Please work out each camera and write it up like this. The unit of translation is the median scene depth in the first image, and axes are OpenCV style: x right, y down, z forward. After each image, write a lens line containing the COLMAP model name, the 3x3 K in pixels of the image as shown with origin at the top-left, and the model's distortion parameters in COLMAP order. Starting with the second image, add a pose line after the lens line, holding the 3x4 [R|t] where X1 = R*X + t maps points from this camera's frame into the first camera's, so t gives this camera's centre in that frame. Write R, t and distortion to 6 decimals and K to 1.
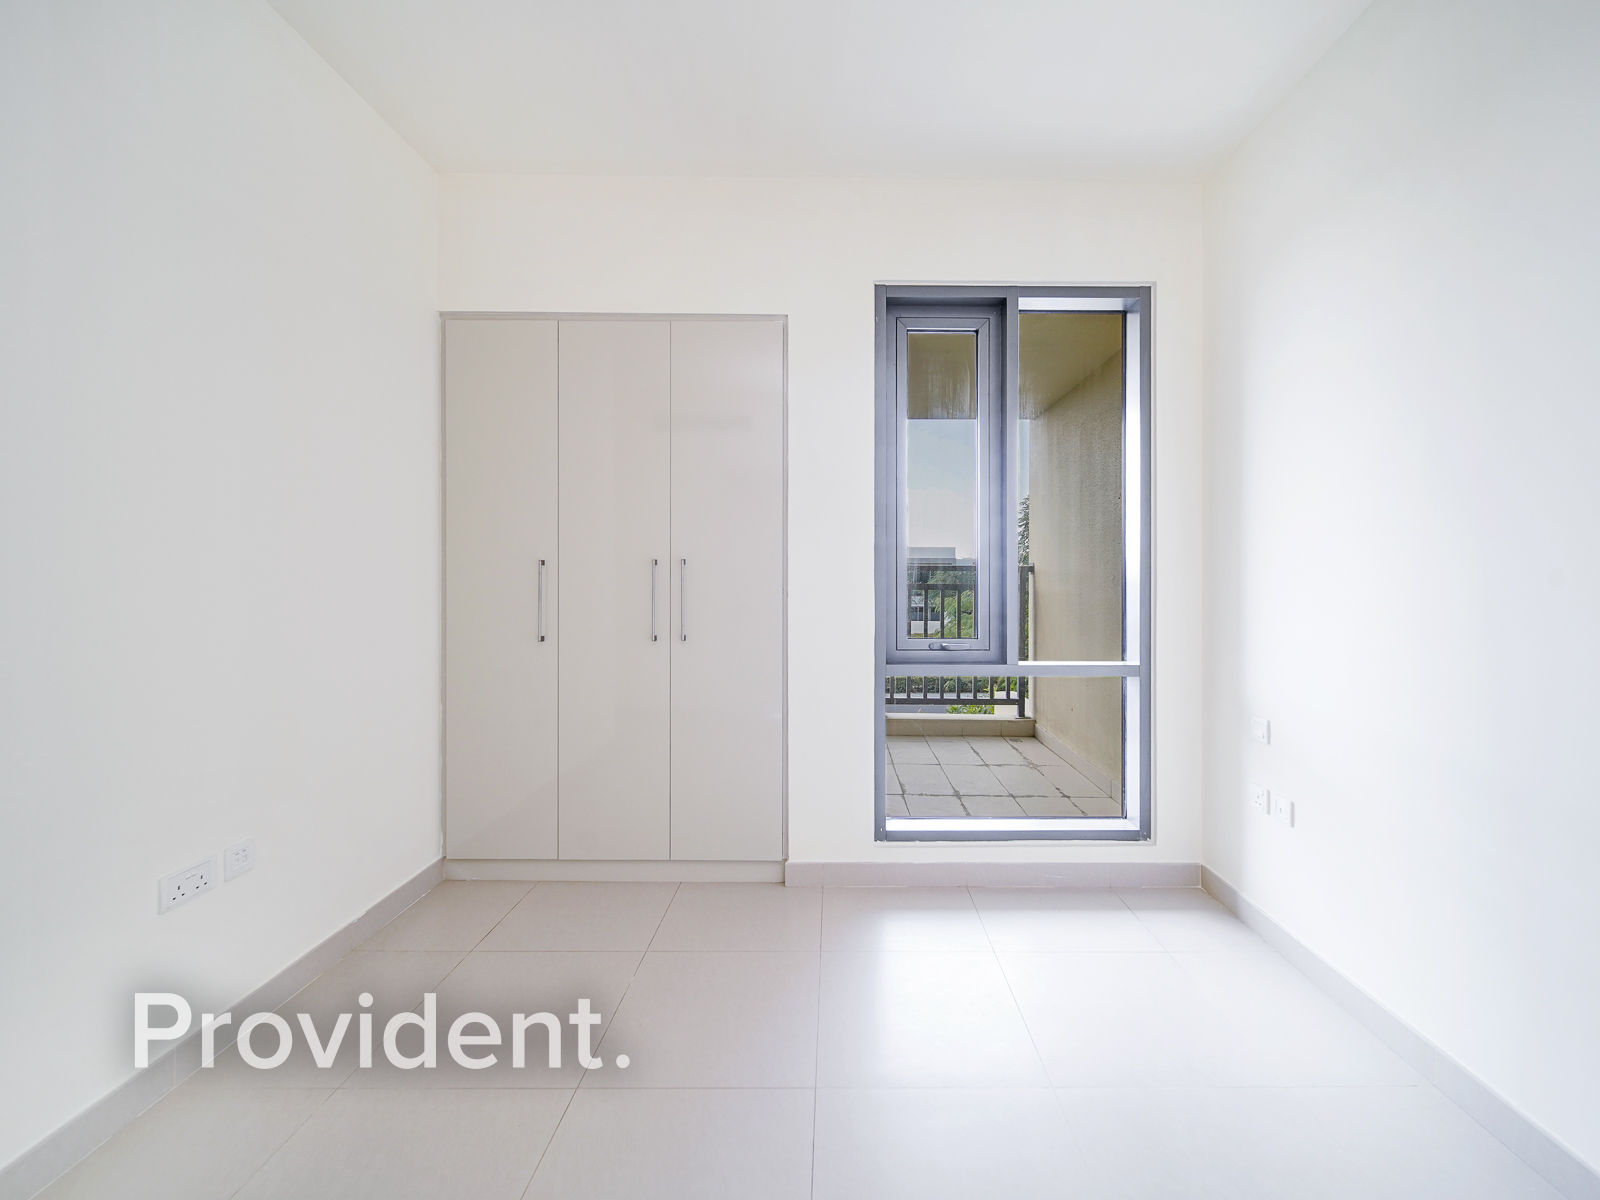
lens RADIAL K [[647.4, 0, 788.0], [0, 647.4, 600.6], [0, 0, 1]] dist [-0.006520, -0.000753]
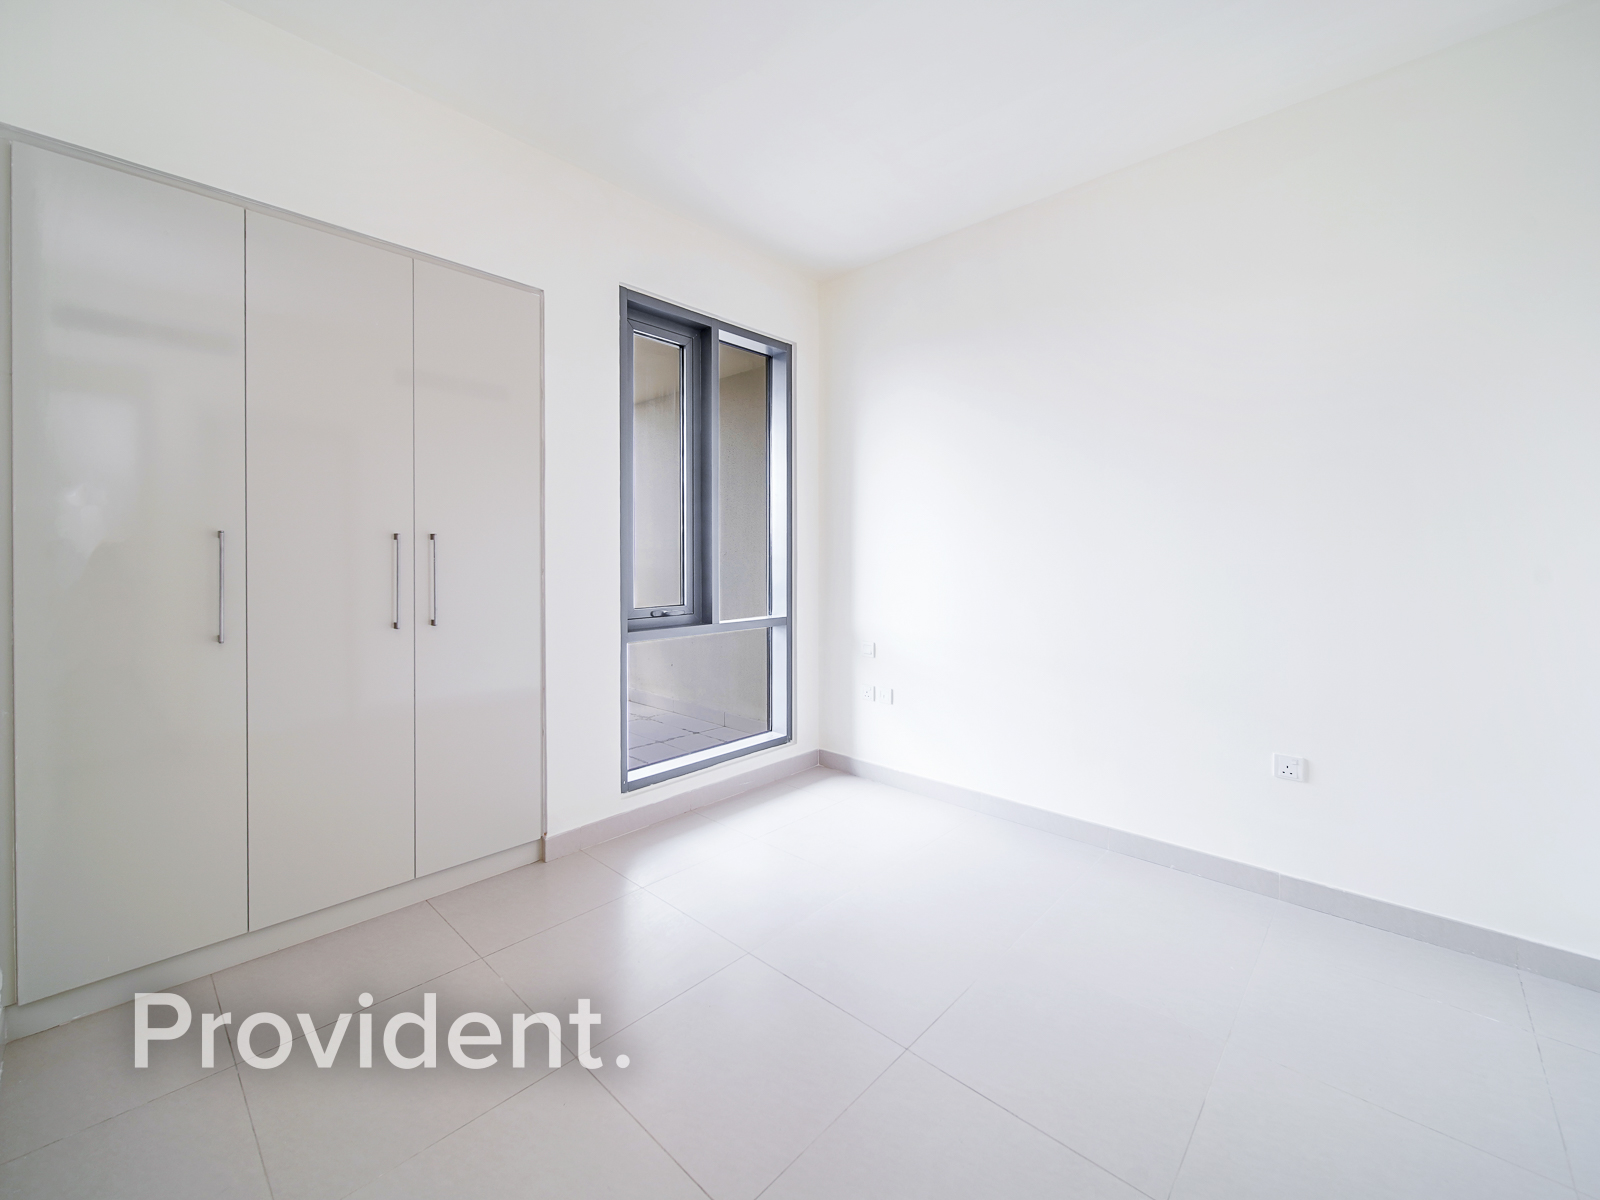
lens RADIAL K [[635.2, 0, 795.4], [0, 635.2, 596.2], [0, 0, 1]] dist [-0.001364, -0.000191]
pose [[0.697260, -0.051315, 0.714979, -0.434229], [0.033319, 0.998676, 0.039183, 0.002835], [-0.716043, -0.003498, 0.698047, 0.033939]]
